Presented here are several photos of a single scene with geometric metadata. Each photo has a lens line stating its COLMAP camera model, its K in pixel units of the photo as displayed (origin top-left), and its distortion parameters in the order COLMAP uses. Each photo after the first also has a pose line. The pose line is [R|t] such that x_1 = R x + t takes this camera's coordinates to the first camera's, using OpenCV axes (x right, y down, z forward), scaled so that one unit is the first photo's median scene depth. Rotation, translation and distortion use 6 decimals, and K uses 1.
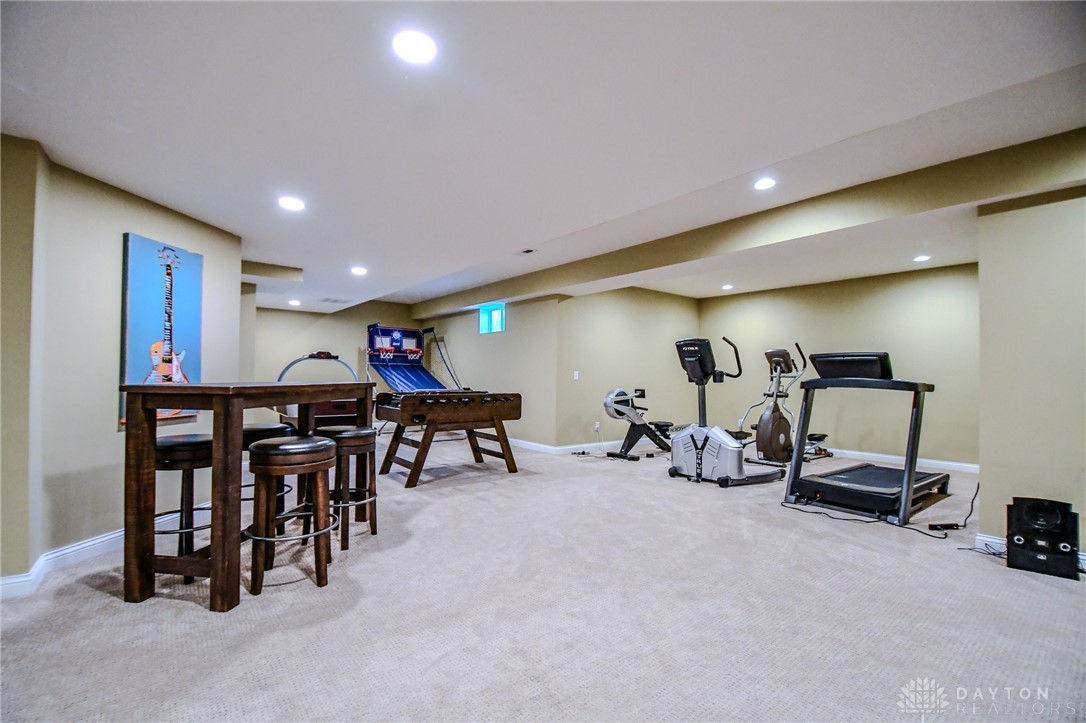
lens RADIAL K [[477.0, 0, 529.0], [0, 477.0, 369.1], [0, 0, 1]] dist [0.019412, -0.024191]
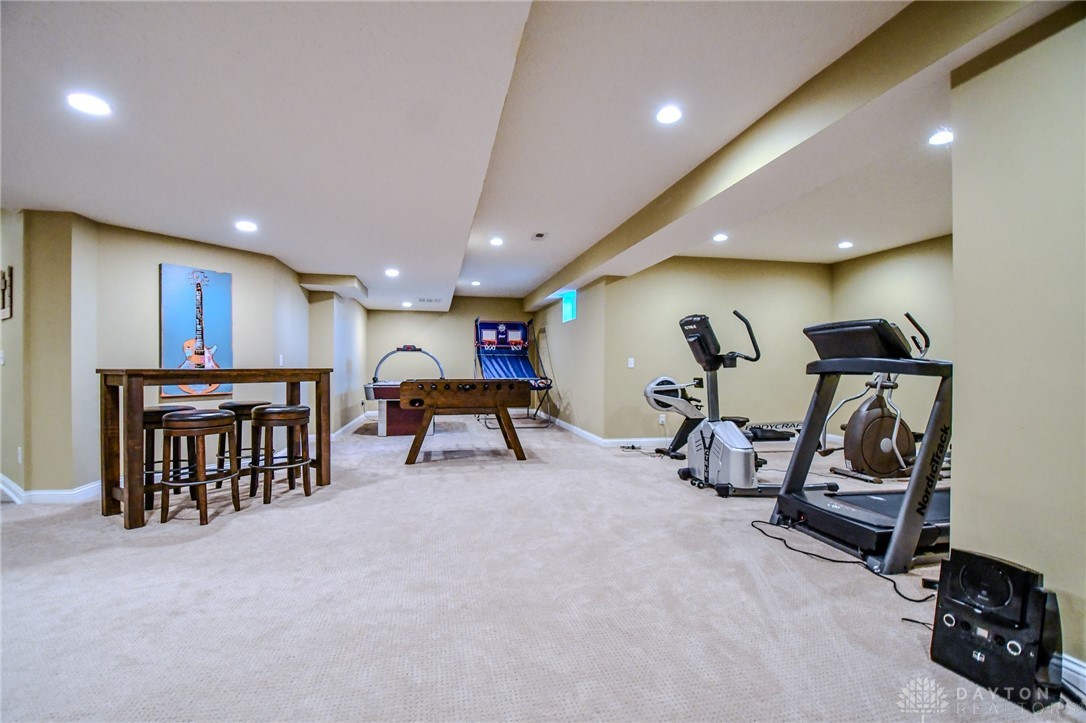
lens RADIAL K [[477.0, 0, 529.0], [0, 477.0, 369.1], [0, 0, 1]] dist [0.019412, -0.024191]
pose [[0.893620, -0.007138, -0.448768, 0.473124], [0.013904, 0.999834, 0.011783, 0.016649], [0.448609, -0.016769, 0.893571, 0.129190]]
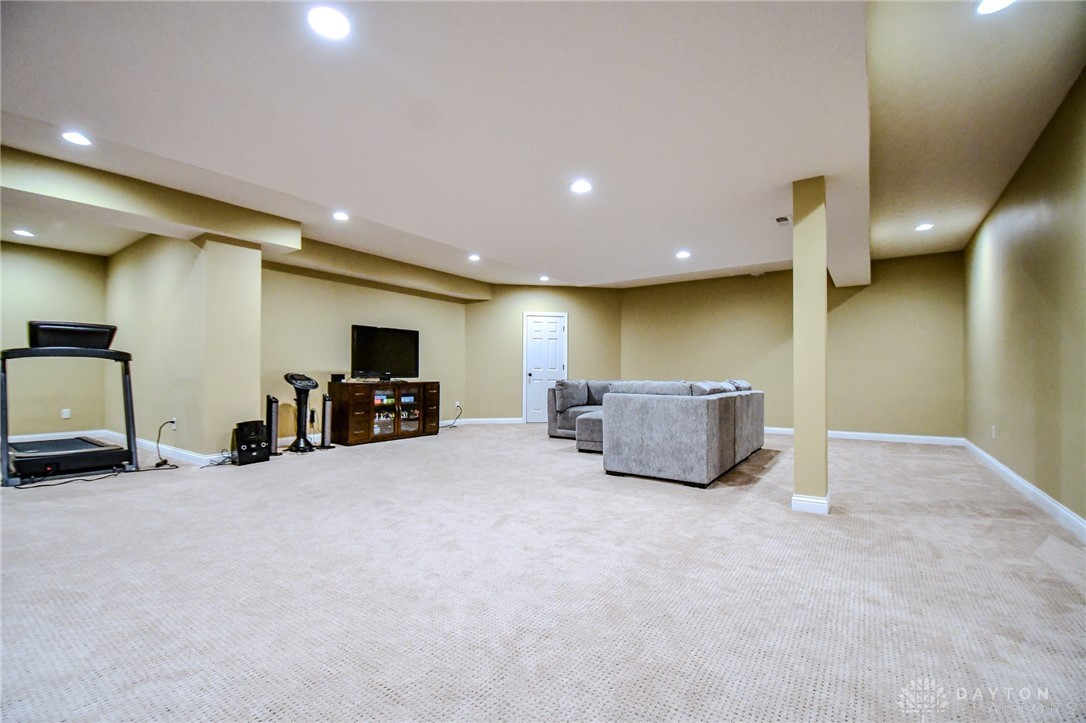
lens RADIAL K [[477.0, 0, 529.0], [0, 477.0, 369.1], [0, 0, 1]] dist [0.019412, -0.024191]
pose [[-0.322430, -0.009619, 0.946545, -0.506174], [-0.031368, 0.999508, -0.000528, 0.030114], [-0.946074, -0.029862, -0.322573, 0.339568]]
